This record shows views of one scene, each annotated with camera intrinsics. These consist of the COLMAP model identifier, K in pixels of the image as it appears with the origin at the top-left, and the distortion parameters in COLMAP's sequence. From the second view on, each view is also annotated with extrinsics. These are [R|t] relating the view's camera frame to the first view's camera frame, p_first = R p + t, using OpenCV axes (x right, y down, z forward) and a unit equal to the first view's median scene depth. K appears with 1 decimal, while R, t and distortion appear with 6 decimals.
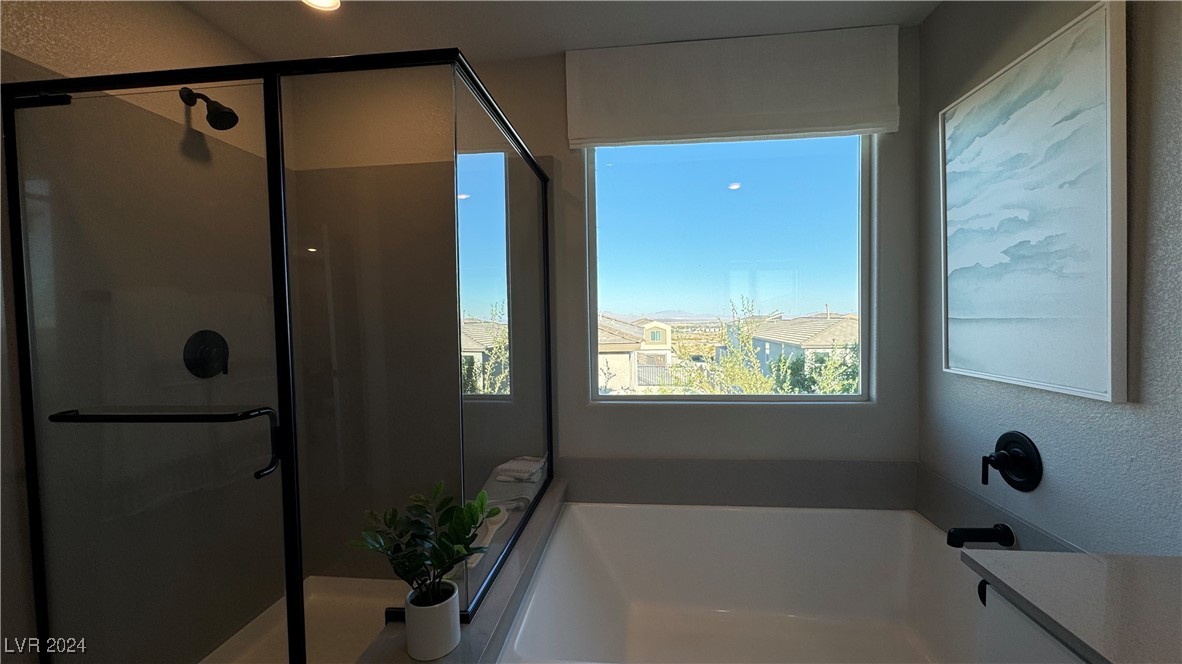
lens RADIAL K [[472.7, 0, 585.9], [0, 472.7, 332.9], [0, 0, 1]] dist [-0.003892, 0.000993]
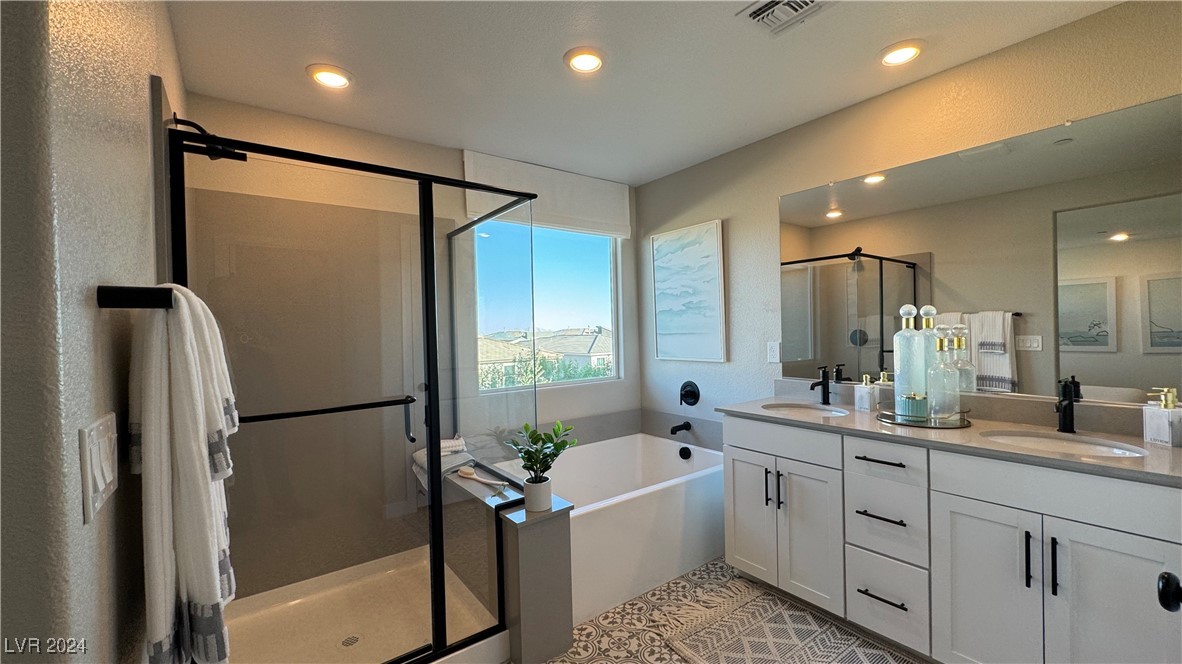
lens RADIAL K [[472.7, 0, 595.5], [0, 472.7, 333.6], [0, 0, 1]] dist [-0.003892, 0.000993]
pose [[0.712296, -0.011284, 0.701789, -1.094290], [0.042518, 0.998728, -0.027096, 0.017539], [-0.700591, 0.049139, 0.711869, -0.374799]]
